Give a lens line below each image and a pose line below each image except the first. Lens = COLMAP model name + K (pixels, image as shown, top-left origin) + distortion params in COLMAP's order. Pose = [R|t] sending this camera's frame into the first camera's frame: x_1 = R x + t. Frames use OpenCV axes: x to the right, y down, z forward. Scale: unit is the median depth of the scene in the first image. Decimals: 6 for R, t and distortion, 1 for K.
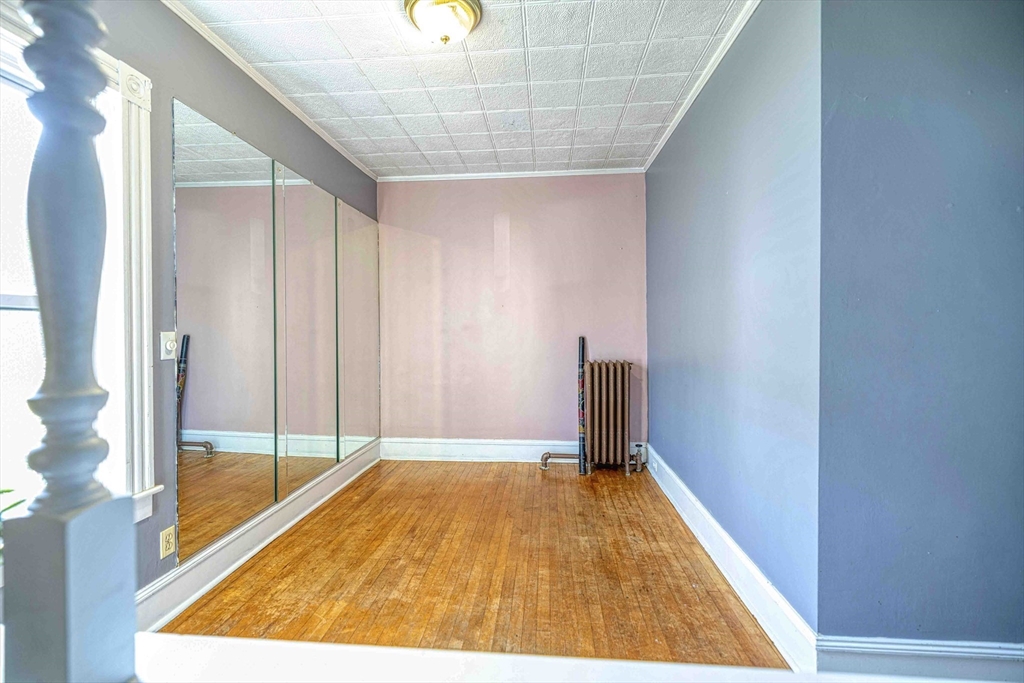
lens RADIAL K [[427.9, 0, 508.4], [0, 427.9, 339.9], [0, 0, 1]] dist [-0.001869, -0.000254]
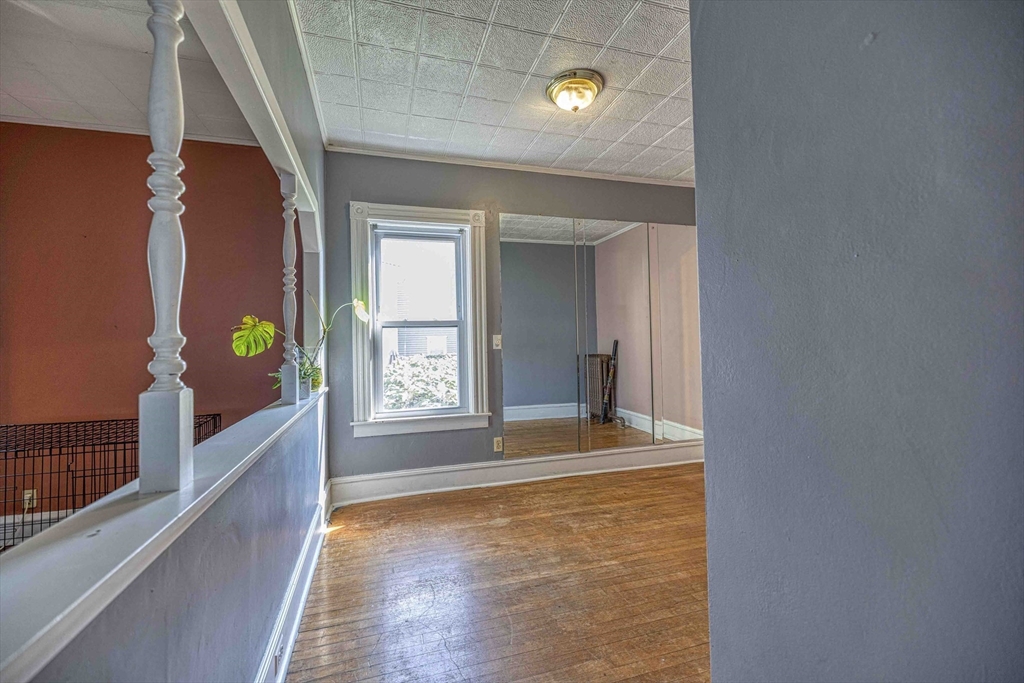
lens RADIAL K [[427.9, 0, 509.0], [0, 427.9, 342.3], [0, 0, 1]] dist [-0.001869, -0.000254]
pose [[0.362118, -0.013209, -0.932039, 0.760420], [-0.003868, 0.999870, -0.015672, 0.033565], [0.932124, 0.009280, 0.362020, 0.258109]]
